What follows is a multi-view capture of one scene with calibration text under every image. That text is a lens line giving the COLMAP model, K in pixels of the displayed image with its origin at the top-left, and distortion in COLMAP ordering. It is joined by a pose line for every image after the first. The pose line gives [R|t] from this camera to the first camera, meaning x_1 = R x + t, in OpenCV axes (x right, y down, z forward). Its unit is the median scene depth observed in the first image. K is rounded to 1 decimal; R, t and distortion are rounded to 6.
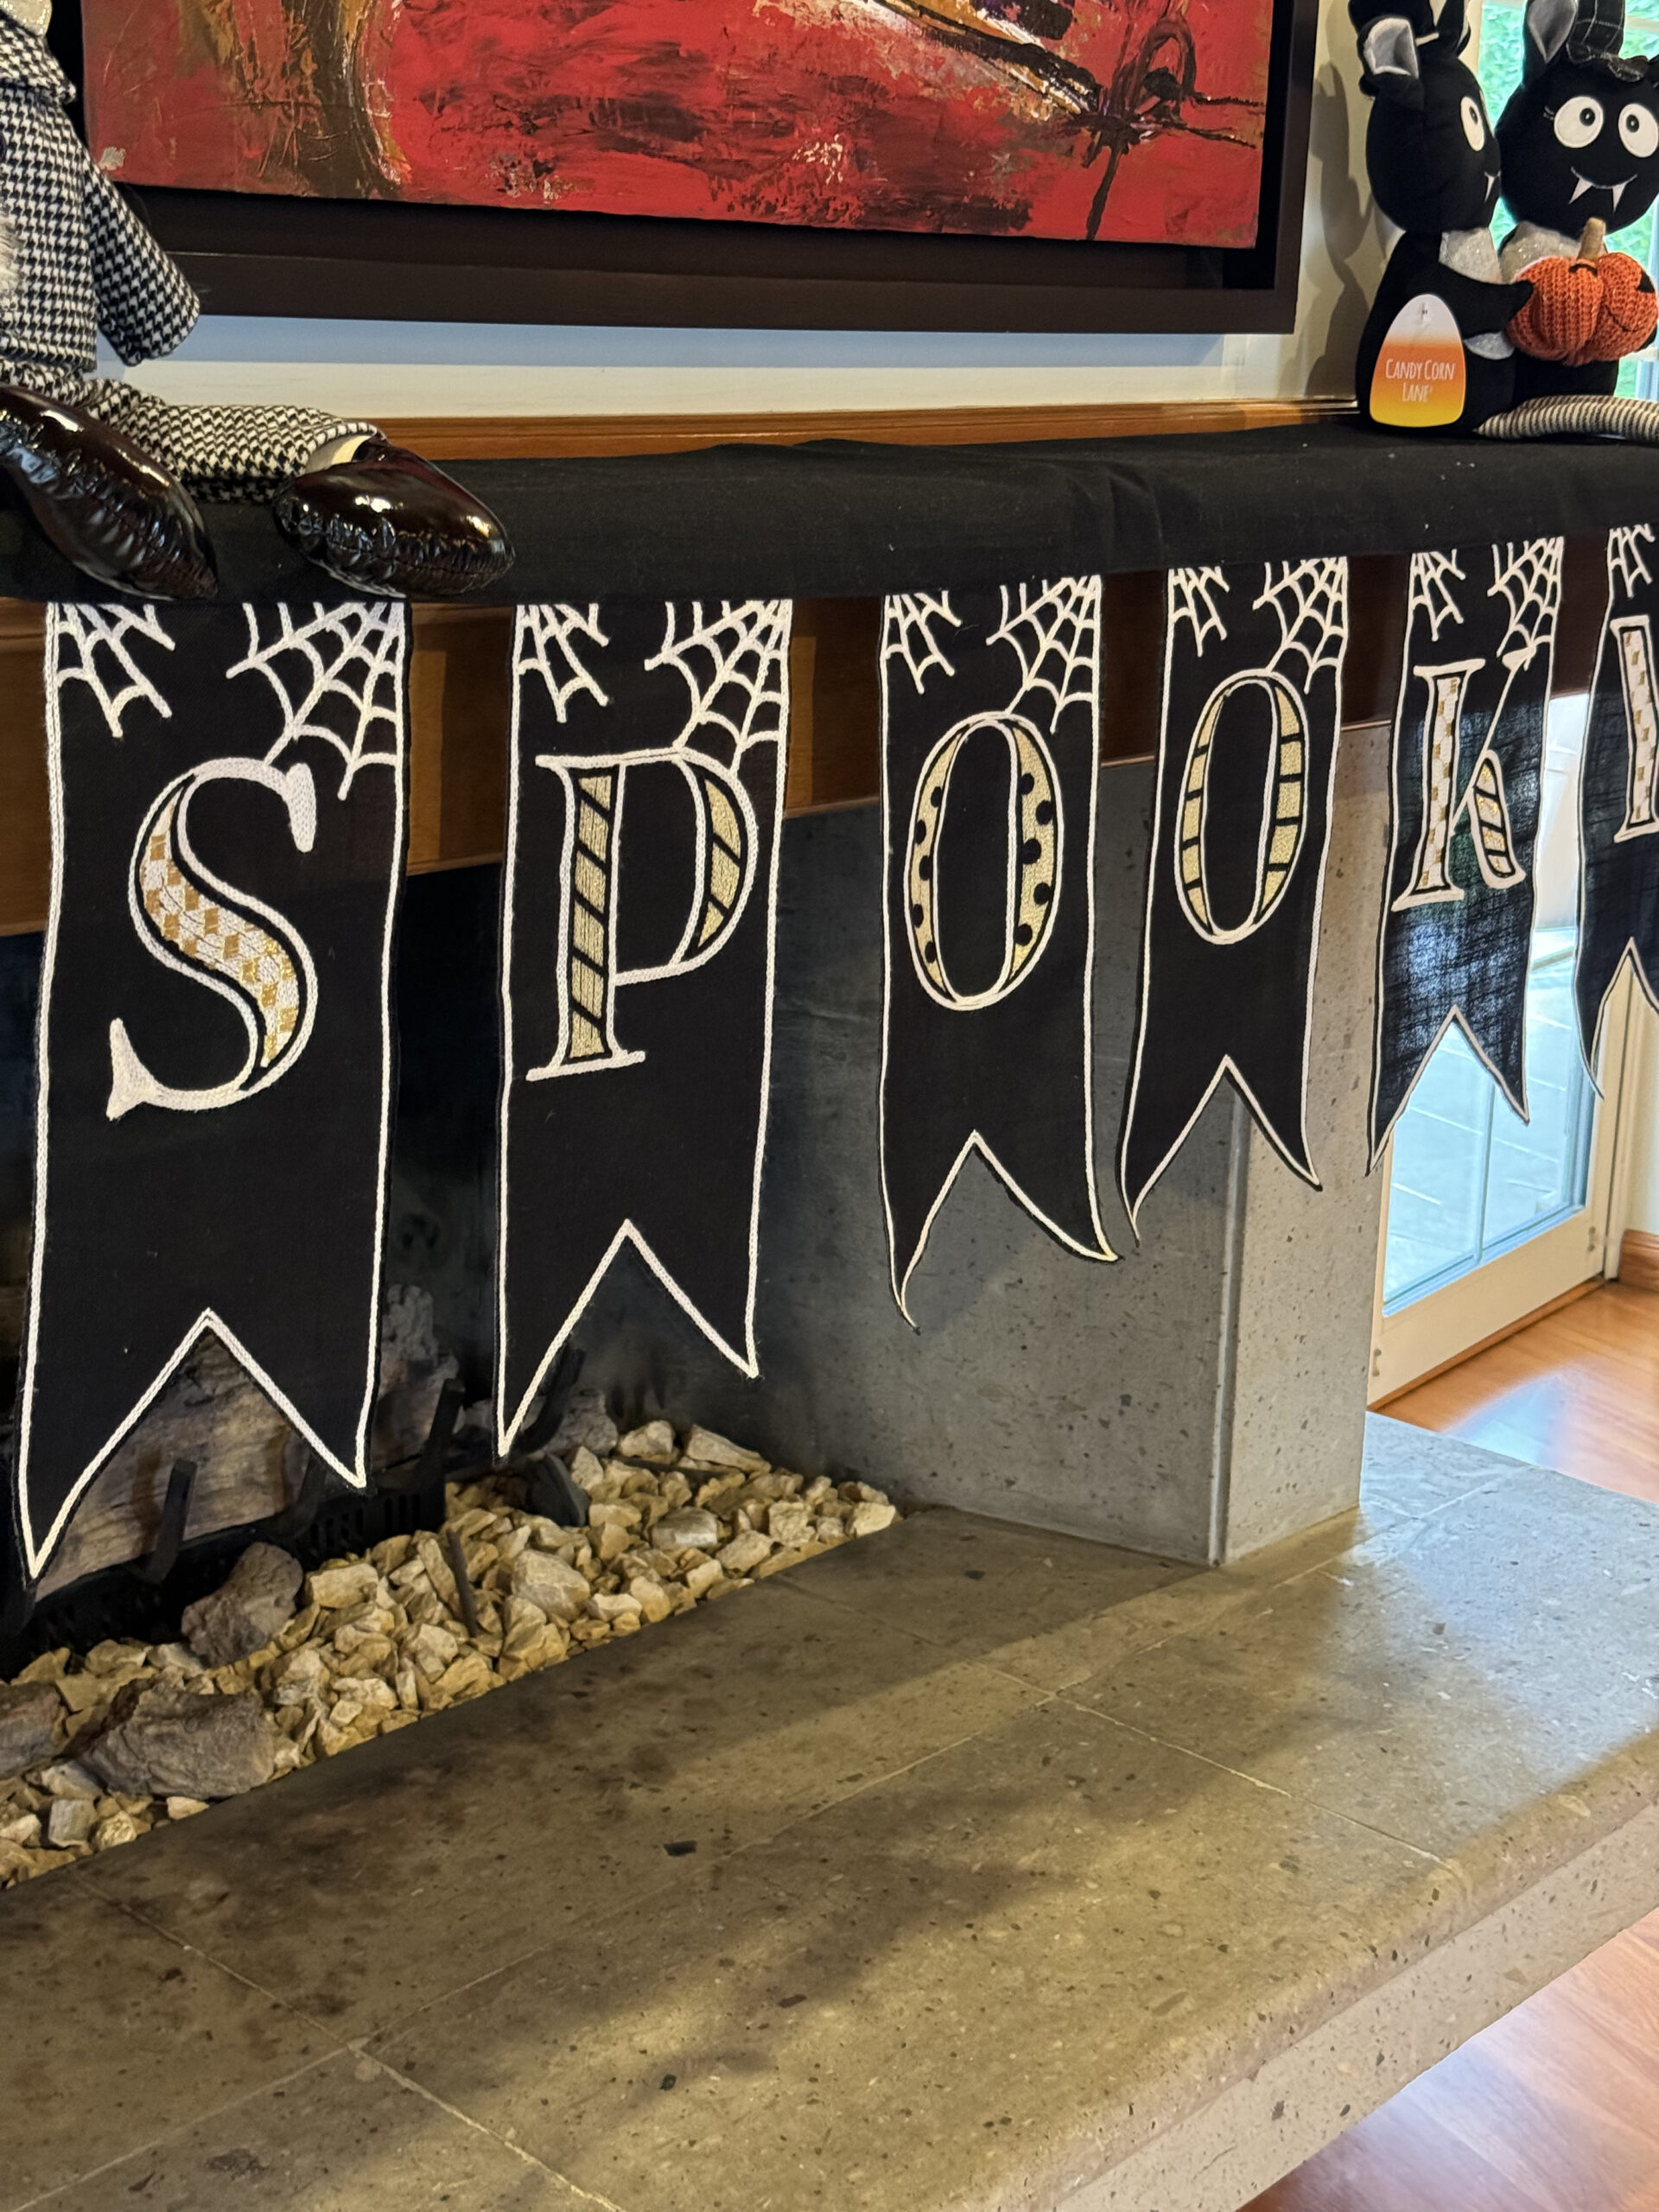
lens RADIAL K [[3069.0, 0, 881.8], [0, 3069.0, 1113.3], [0, 0, 1]] dist [0.104589, 0.000000]
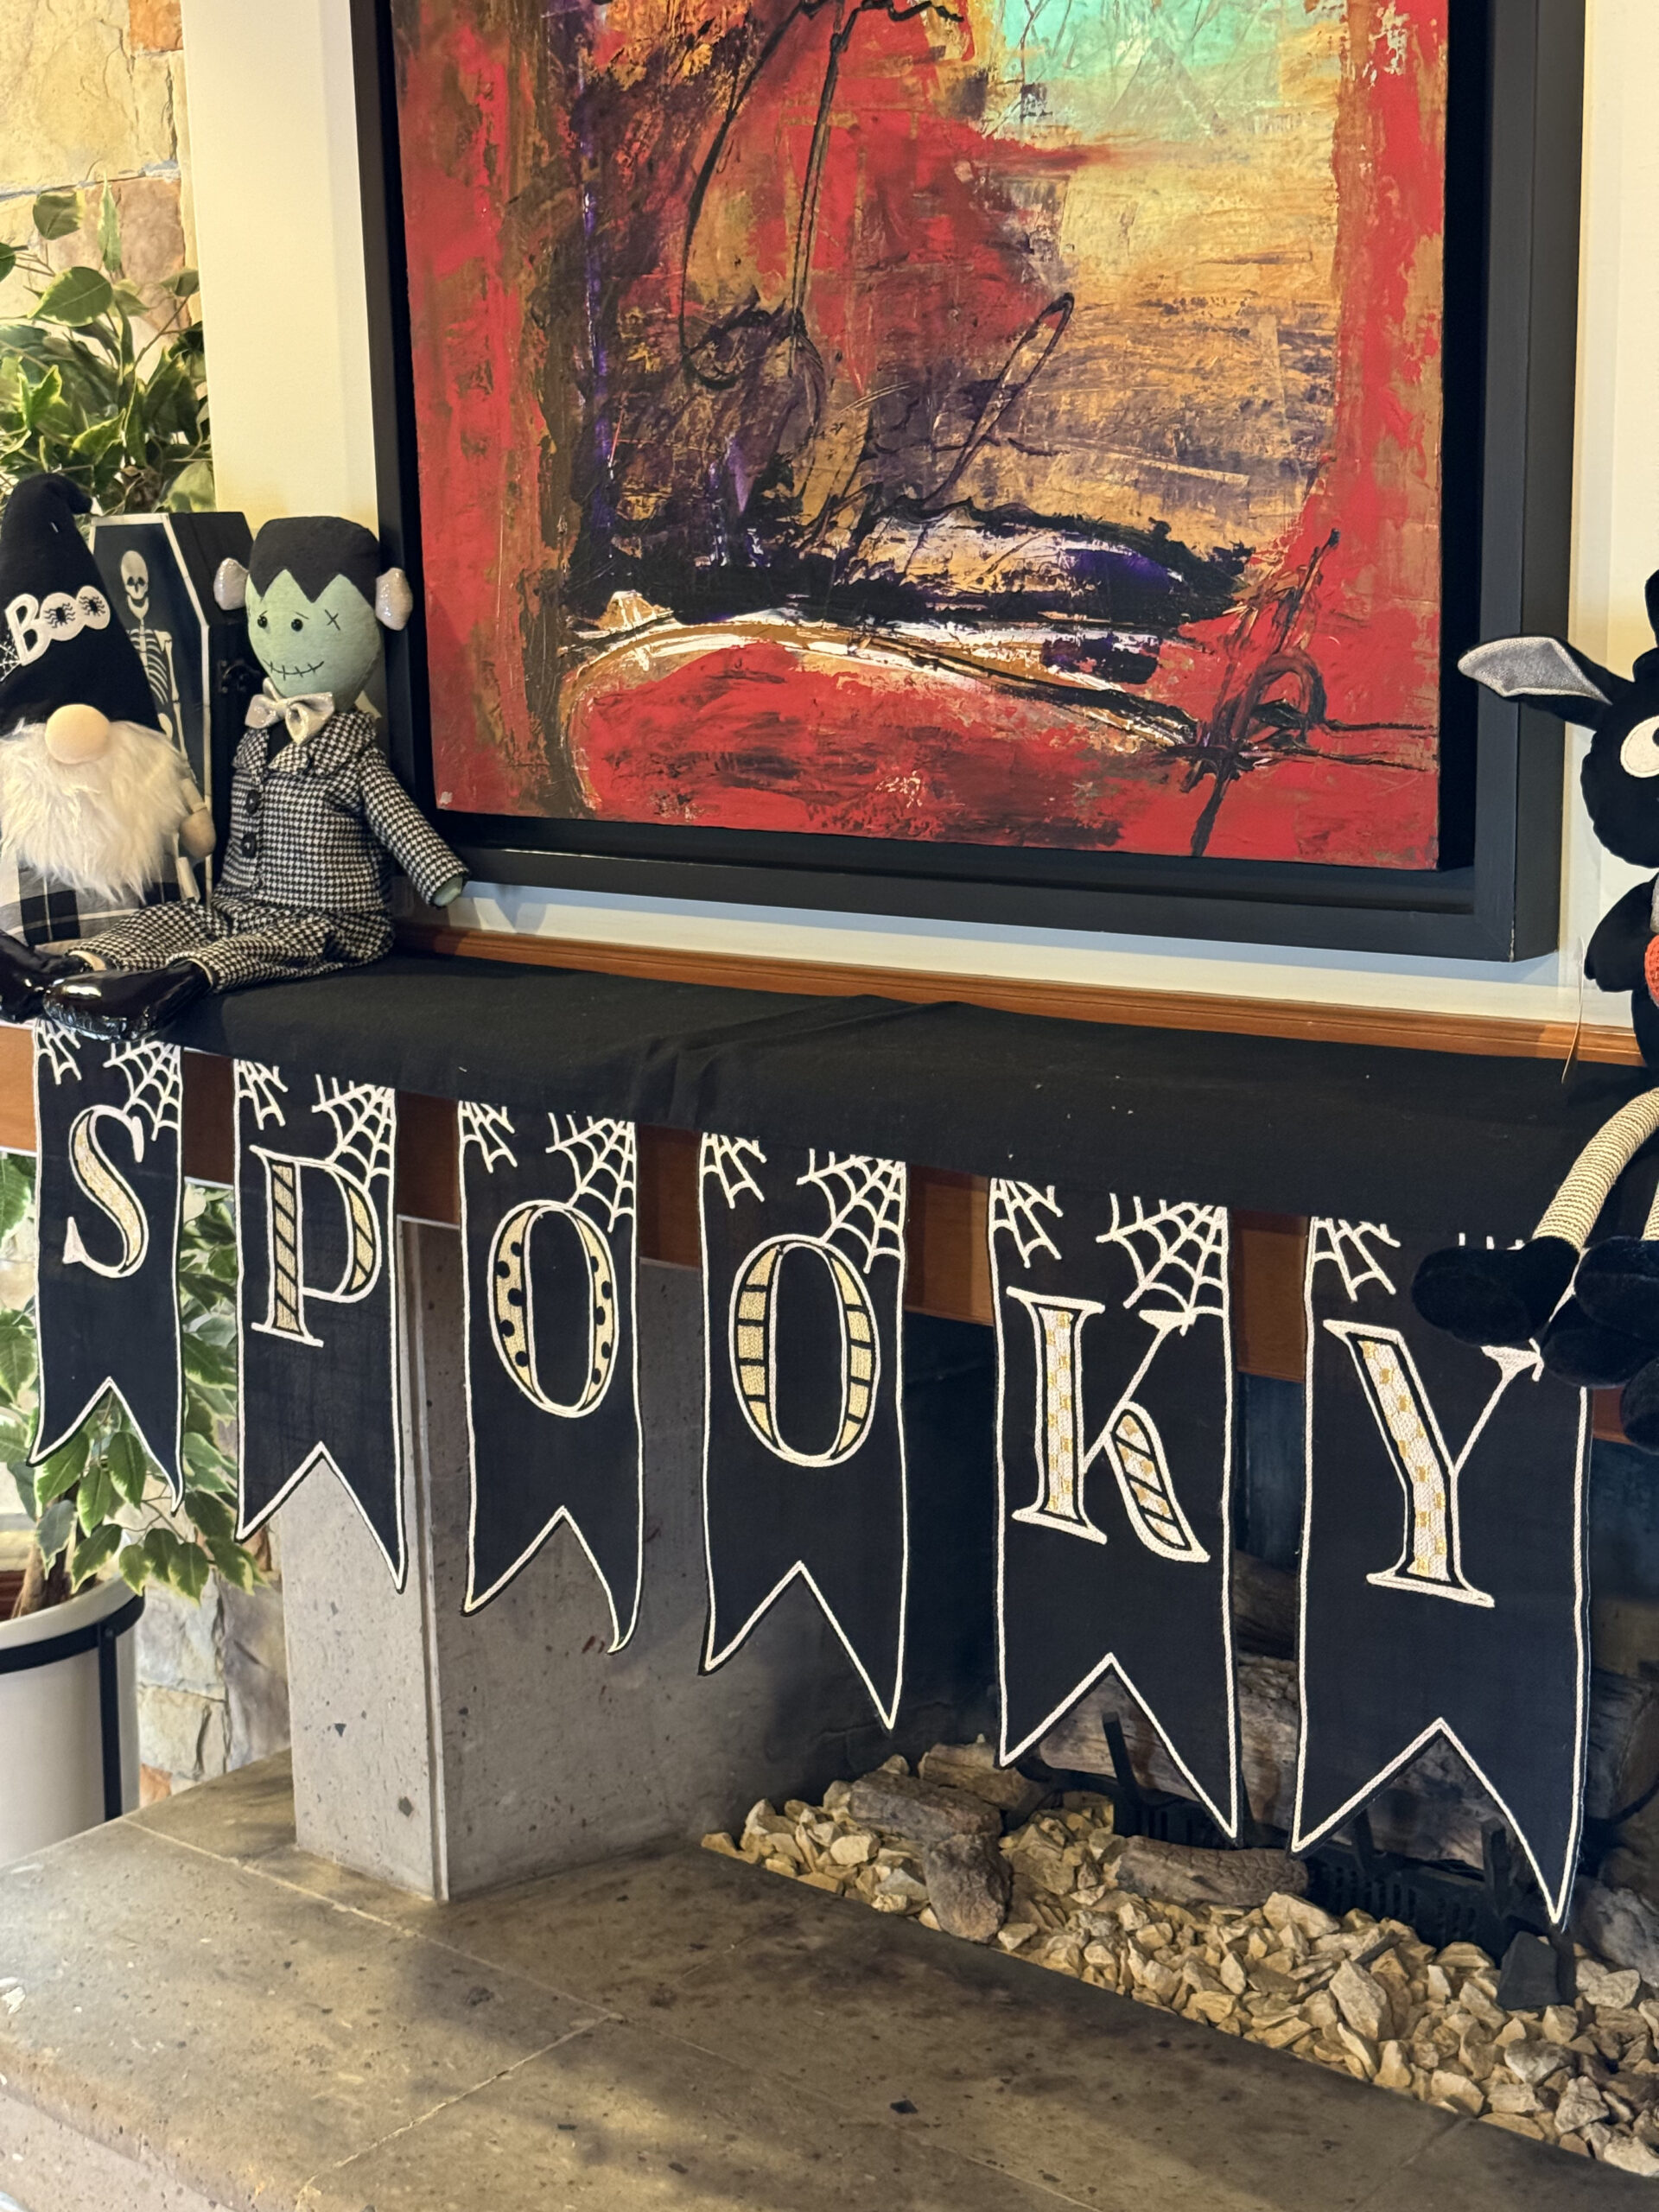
lens RADIAL K [[3069.0, 0, 829.9], [0, 3069.0, 1121.1], [0, 0, 1]] dist [0.104589, 0.000000]
pose [[0.042544, 0.158249, -0.986482, 1.254784], [-0.238035, 0.960549, 0.143823, -0.354621], [0.970324, 0.228699, 0.078534, 0.912604]]
